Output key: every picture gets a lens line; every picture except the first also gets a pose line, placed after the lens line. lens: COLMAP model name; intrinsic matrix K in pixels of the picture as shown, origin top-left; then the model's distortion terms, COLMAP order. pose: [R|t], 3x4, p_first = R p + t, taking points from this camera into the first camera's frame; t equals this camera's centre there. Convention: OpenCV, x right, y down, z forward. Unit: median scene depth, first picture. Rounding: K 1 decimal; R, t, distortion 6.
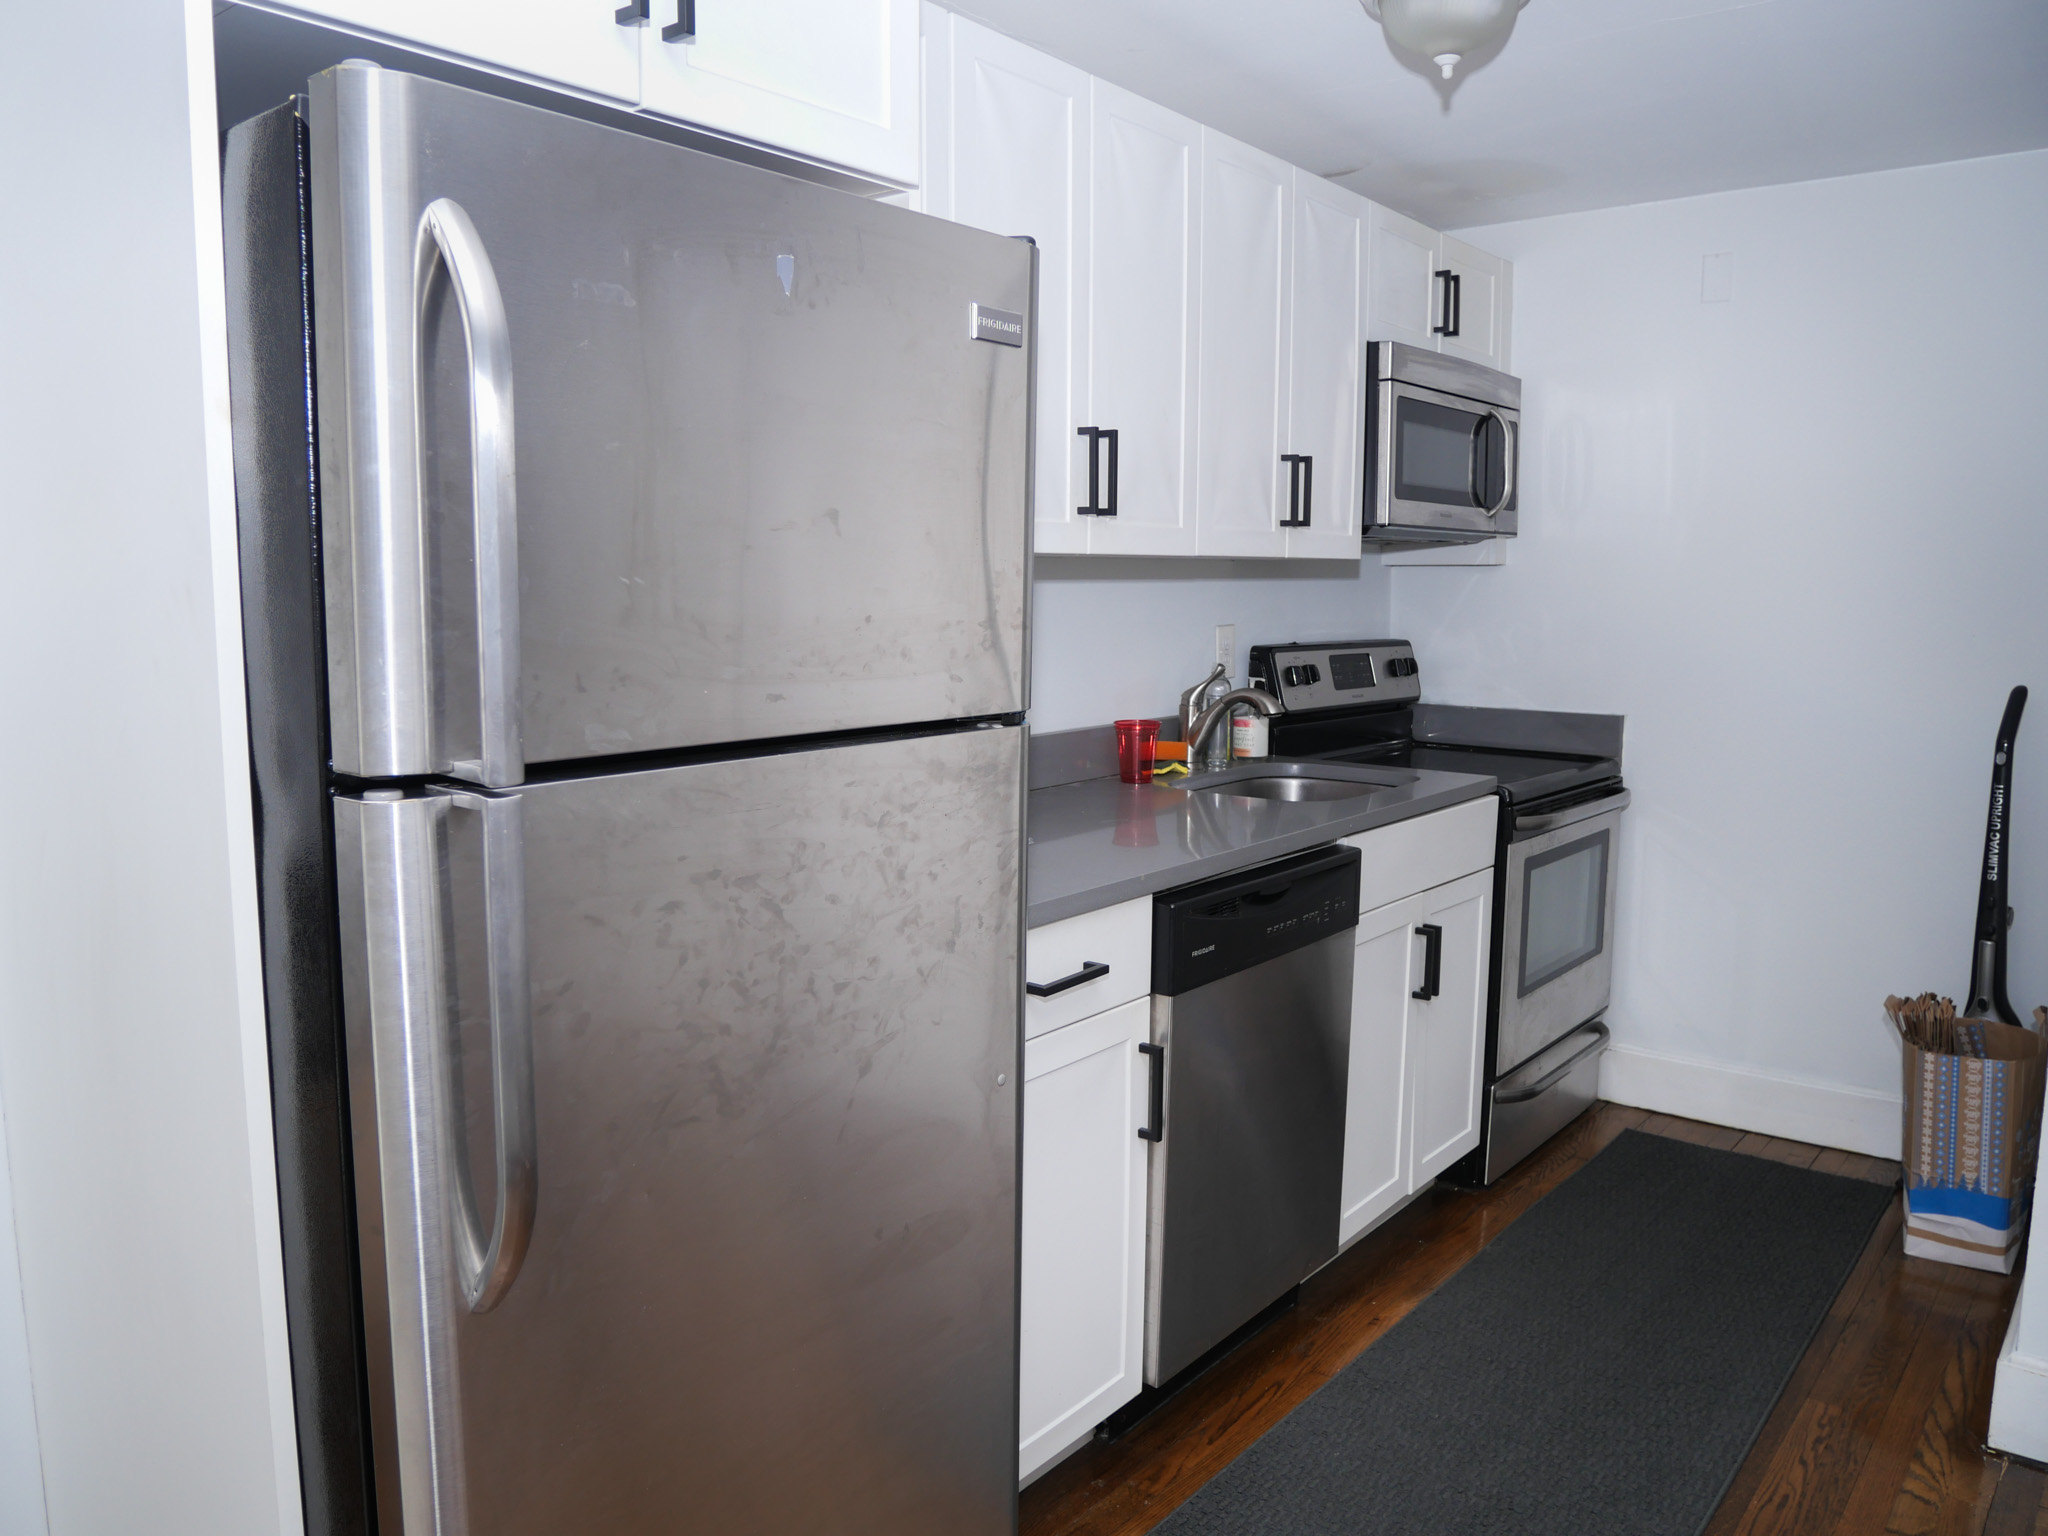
lens RADIAL K [[1507.7, 0, 1024.0], [0, 1507.7, 768.0], [0, 0, 1]] dist [-0.024593, -0.000605]
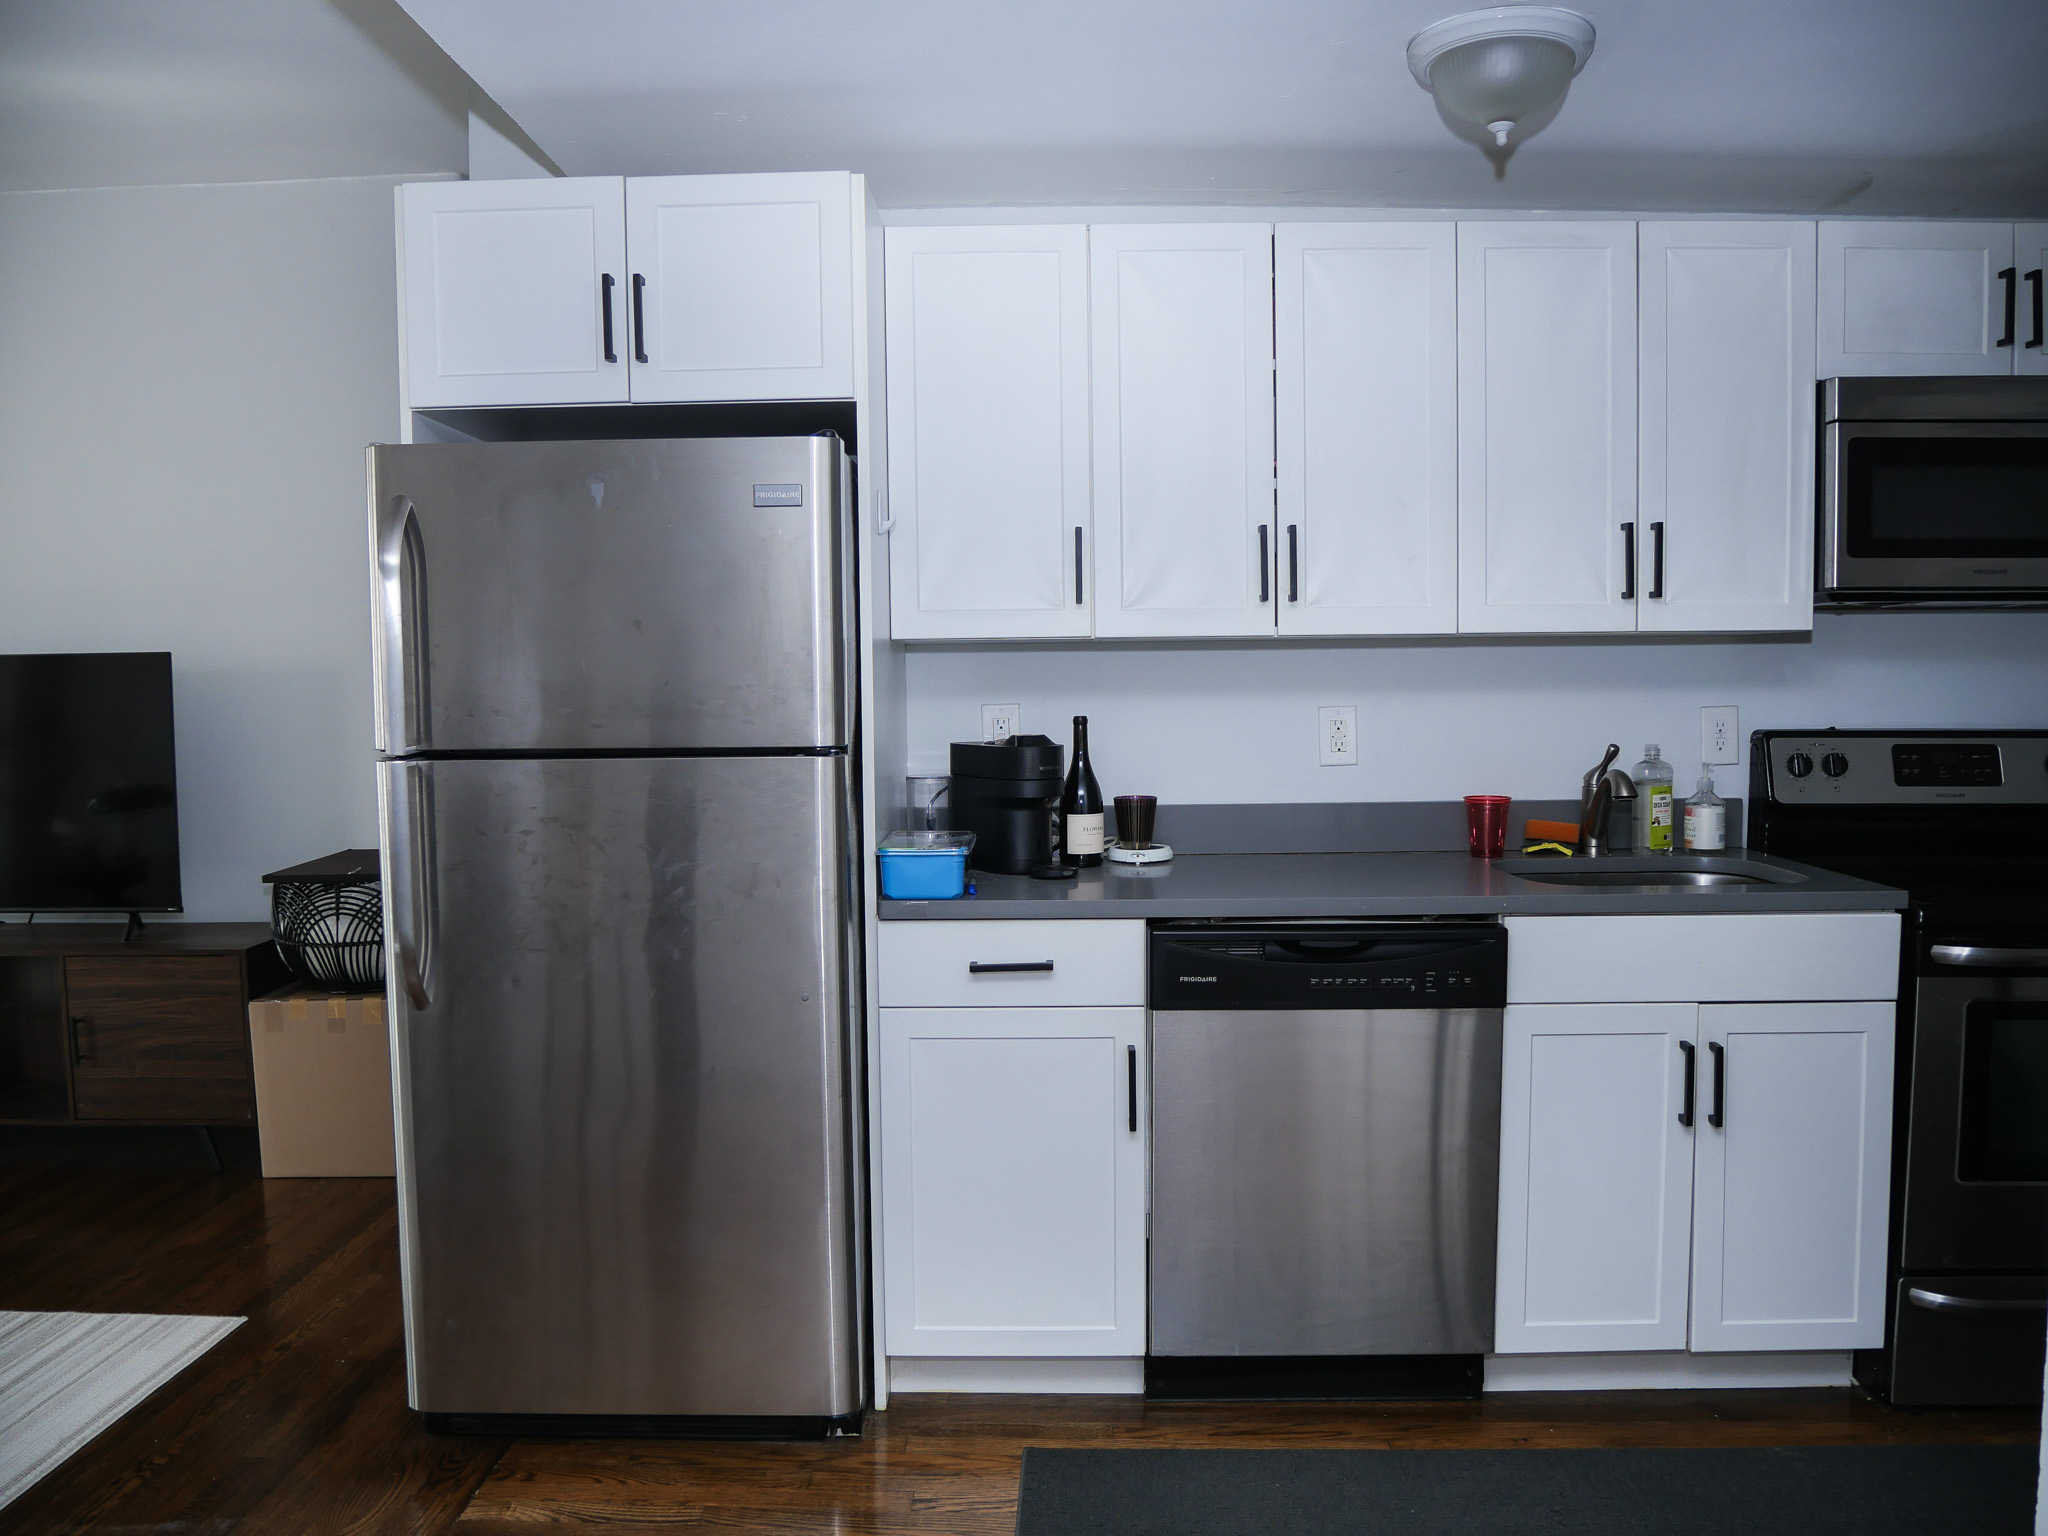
lens RADIAL K [[1446.0, 0, 1024.0], [0, 1446.0, 768.0], [0, 0, 1]] dist [0.003350, -0.068912]
pose [[0.598320, 0.032540, -0.800596, 0.678369], [-0.087370, 0.995867, -0.024819, 0.000605], [0.796479, 0.084798, 0.598690, 0.167094]]
